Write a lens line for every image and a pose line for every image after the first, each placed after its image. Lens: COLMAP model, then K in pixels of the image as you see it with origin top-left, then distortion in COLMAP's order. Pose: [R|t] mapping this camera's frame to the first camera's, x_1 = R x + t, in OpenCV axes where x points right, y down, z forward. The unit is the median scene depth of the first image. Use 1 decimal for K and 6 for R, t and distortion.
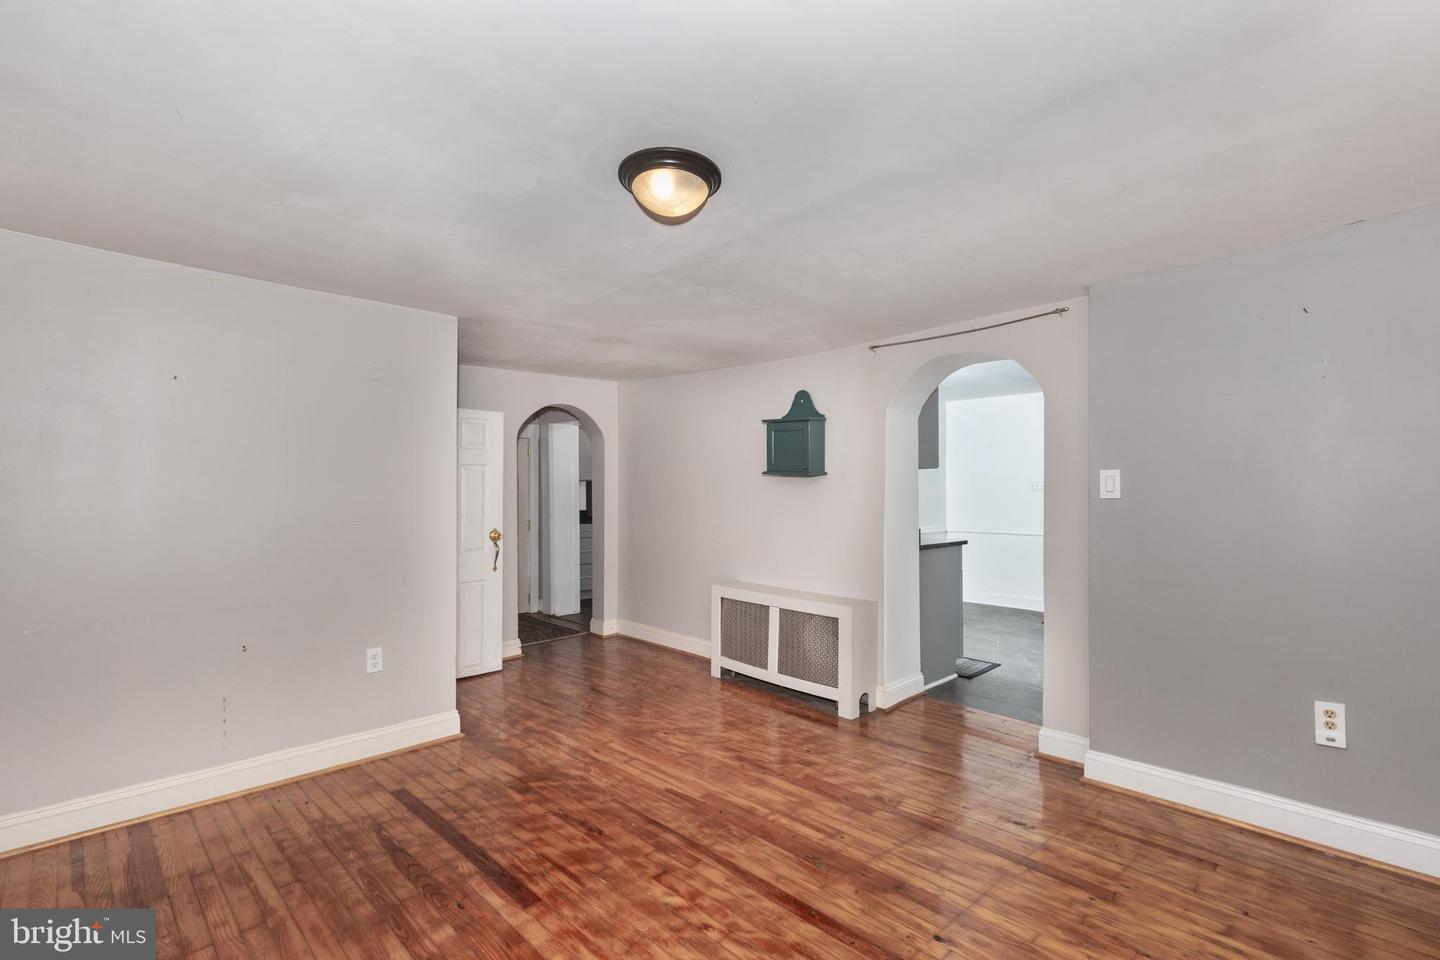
lens RADIAL K [[665.1, 0, 732.3], [0, 665.1, 484.1], [0, 0, 1]] dist [0.001651, -0.000161]
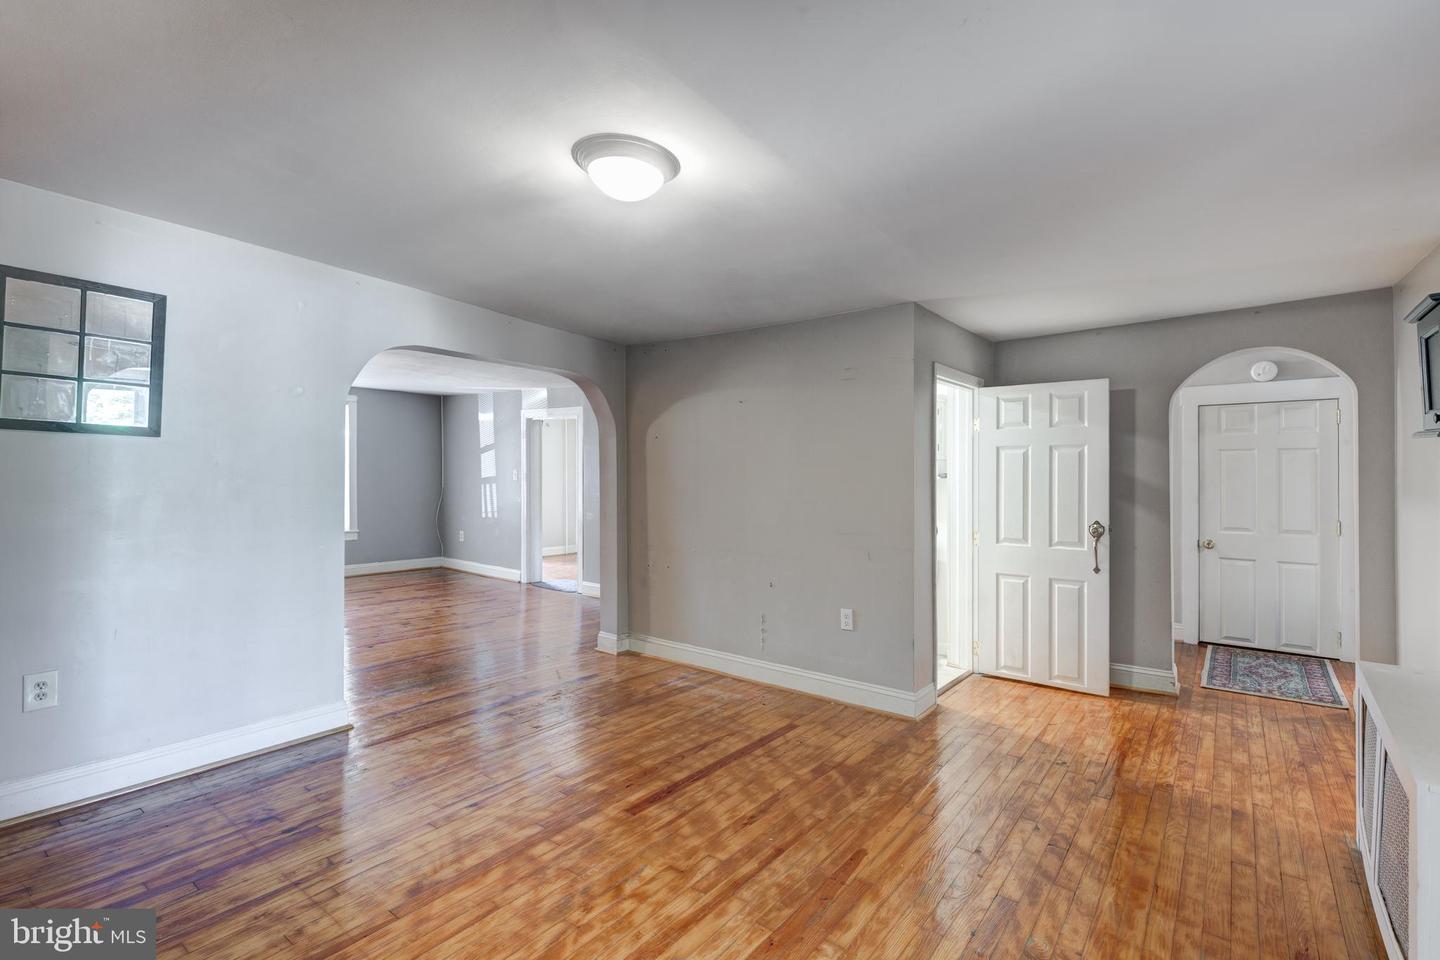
lens RADIAL K [[665.1, 0, 732.3], [0, 665.1, 484.1], [0, 0, 1]] dist [0.001651, -0.000161]
pose [[0.119688, 0.013922, -0.992714, 0.761593], [0.003619, 0.999889, 0.014459, 0.016092], [0.992805, -0.005323, 0.119624, 0.873341]]
